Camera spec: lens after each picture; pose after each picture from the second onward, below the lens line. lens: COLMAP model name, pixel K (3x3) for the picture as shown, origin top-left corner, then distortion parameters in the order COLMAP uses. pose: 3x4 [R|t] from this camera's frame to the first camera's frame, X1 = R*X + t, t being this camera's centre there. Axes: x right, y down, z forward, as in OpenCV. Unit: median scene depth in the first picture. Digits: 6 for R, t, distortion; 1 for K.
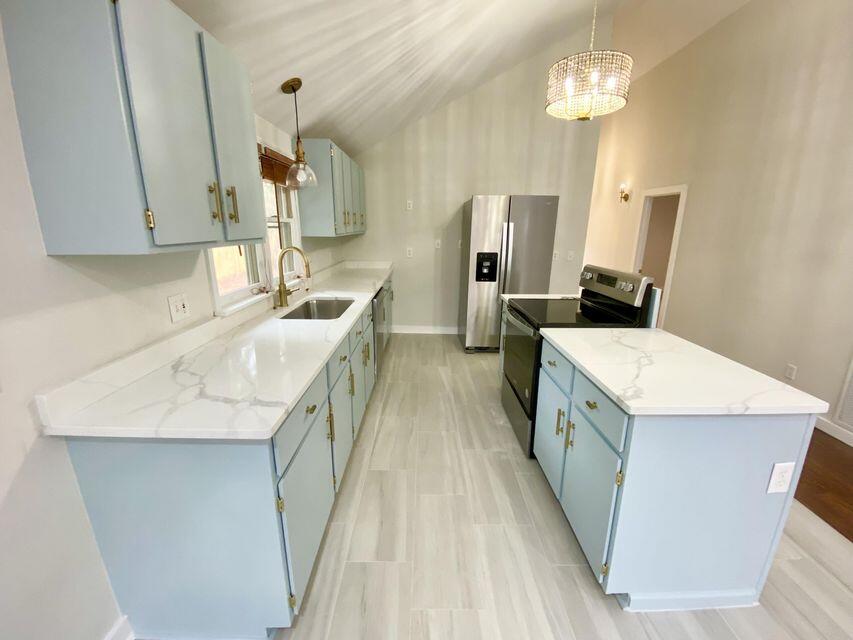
lens RADIAL K [[365.7, 0, 431.8], [0, 365.7, 321.1], [0, 0, 1]] dist [-0.002335, -0.000598]
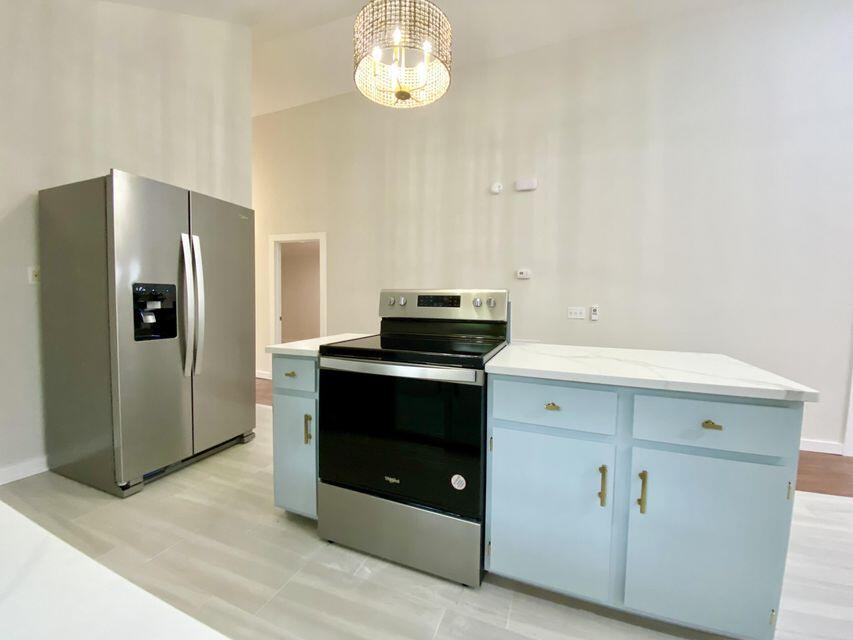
lens RADIAL K [[346.4, 0, 423.8], [0, 346.4, 320.0], [0, 0, 1]] dist [0.004474, -0.000366]
pose [[0.381781, -0.064506, 0.921999, -0.160859], [0.226888, 0.973578, -0.025836, -0.036078], [-0.895971, 0.219054, 0.386330, 0.462006]]
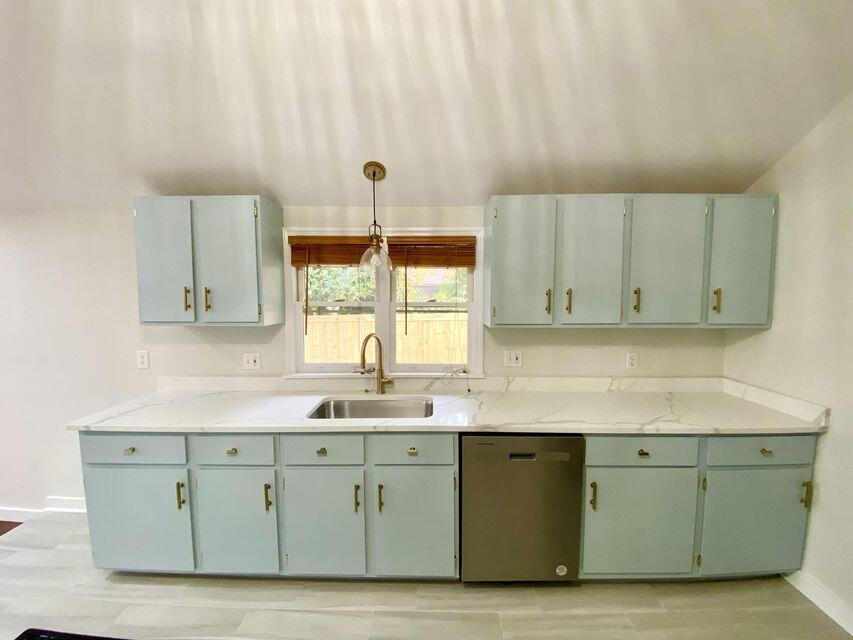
lens RADIAL K [[346.4, 0, 426.8], [0, 346.4, 317.4], [0, 0, 1]] dist [0.004474, -0.000366]
pose [[-0.023981, 0.063483, -0.997695, 0.308069], [-0.251101, 0.965606, 0.067476, -0.205884], [0.967664, 0.252140, -0.007216, 0.689178]]
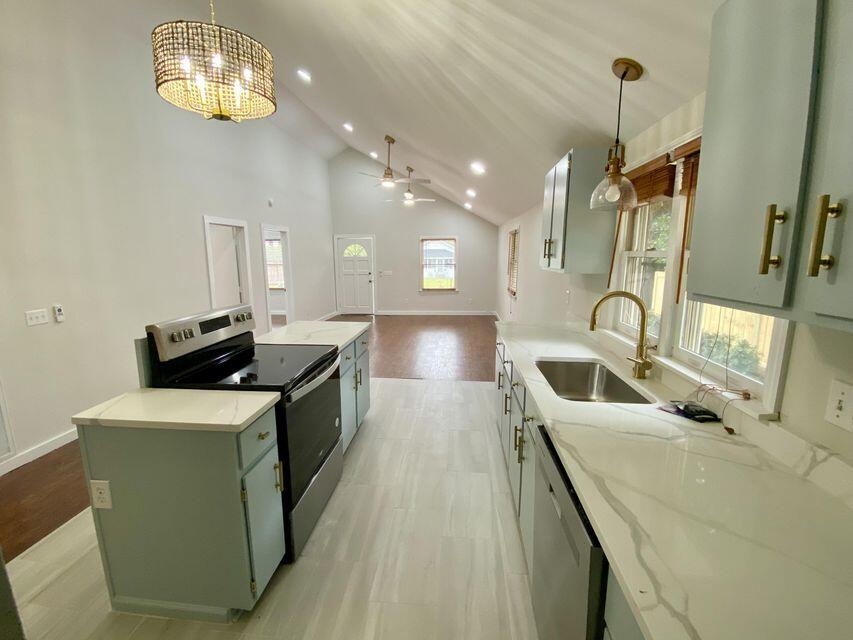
lens RADIAL K [[370.9, 0, 428.7], [0, 370.9, 321.8], [0, 0, 1]] dist [0.002515, -0.000137]
pose [[-0.994754, -0.028456, 0.098262, -0.049962], [0.015273, 0.908455, 0.417703, -0.281195], [-0.101153, 0.417012, -0.903255, 1.055038]]
